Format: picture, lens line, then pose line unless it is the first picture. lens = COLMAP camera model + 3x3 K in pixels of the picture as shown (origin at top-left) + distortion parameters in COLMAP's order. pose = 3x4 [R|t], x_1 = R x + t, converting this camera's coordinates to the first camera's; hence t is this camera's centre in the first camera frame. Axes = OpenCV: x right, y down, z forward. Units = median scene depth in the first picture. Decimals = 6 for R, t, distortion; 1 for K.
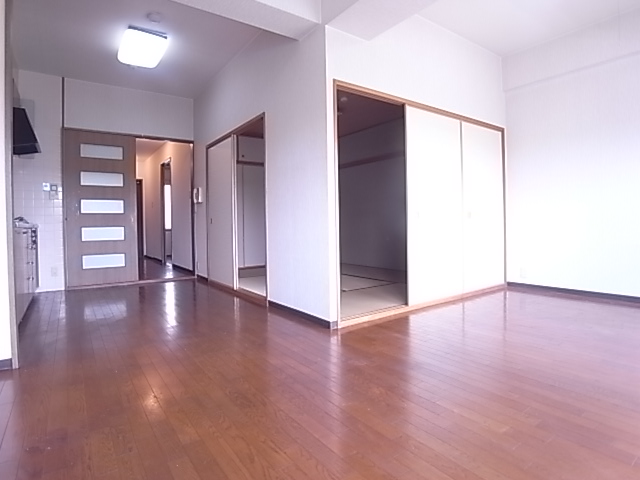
lens RADIAL K [[366.2, 0, 319.1], [0, 366.2, 236.8], [0, 0, 1]] dist [-0.056384, 0.004519]
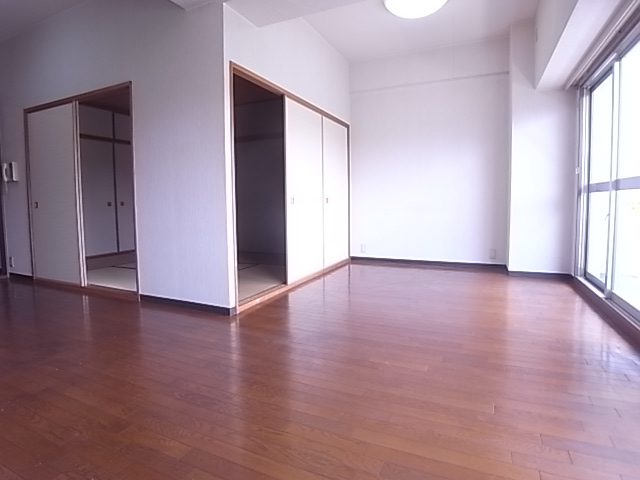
lens RADIAL K [[366.2, 0, 313.6], [0, 366.2, 236.6], [0, 0, 1]] dist [-0.056384, 0.004519]
pose [[0.867339, -0.041677, 0.495970, -0.208254], [0.014131, 0.998148, 0.059163, -0.015570], [-0.497517, -0.044305, 0.866322, 0.024056]]
